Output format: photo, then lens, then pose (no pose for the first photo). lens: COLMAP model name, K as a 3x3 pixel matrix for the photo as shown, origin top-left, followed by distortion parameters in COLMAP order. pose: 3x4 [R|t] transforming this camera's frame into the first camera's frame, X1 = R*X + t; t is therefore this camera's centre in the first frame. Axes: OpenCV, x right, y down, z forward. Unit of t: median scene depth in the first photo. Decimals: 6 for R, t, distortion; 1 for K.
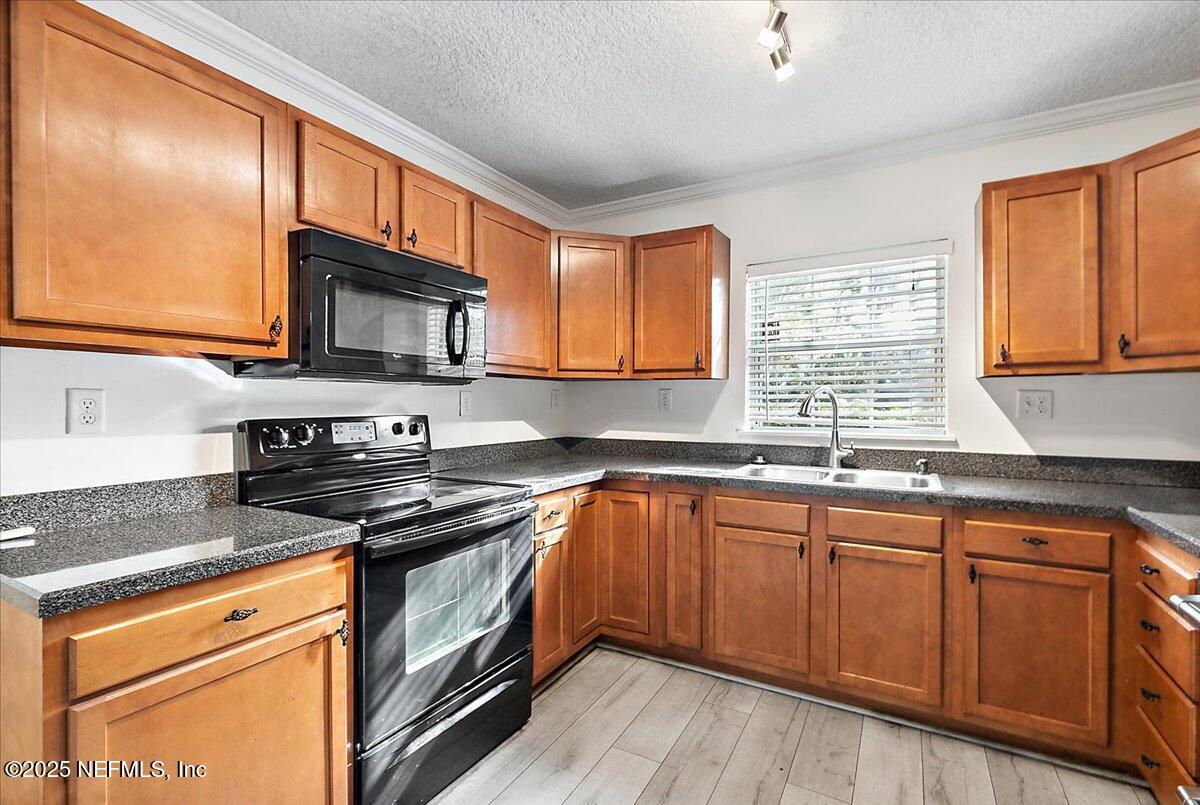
lens RADIAL K [[547.9, 0, 599.1], [0, 547.9, 405.3], [0, 0, 1]] dist [-0.004559, -0.000331]
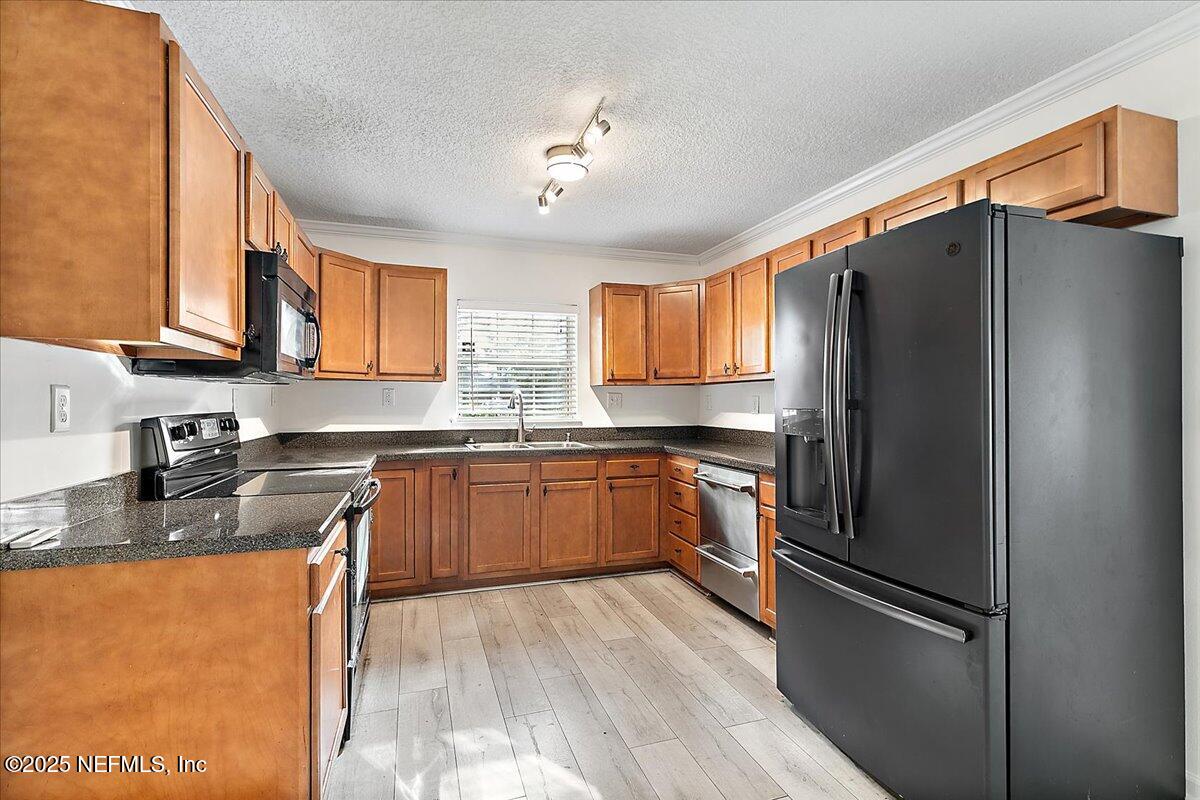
lens RADIAL K [[547.9, 0, 596.6], [0, 547.9, 397.9], [0, 0, 1]] dist [-0.004559, -0.000331]
pose [[0.665005, 0.001913, 0.746837, -0.701953], [0.005383, 0.999958, -0.007354, 0.002850], [-0.746820, 0.008911, 0.664967, -0.227997]]
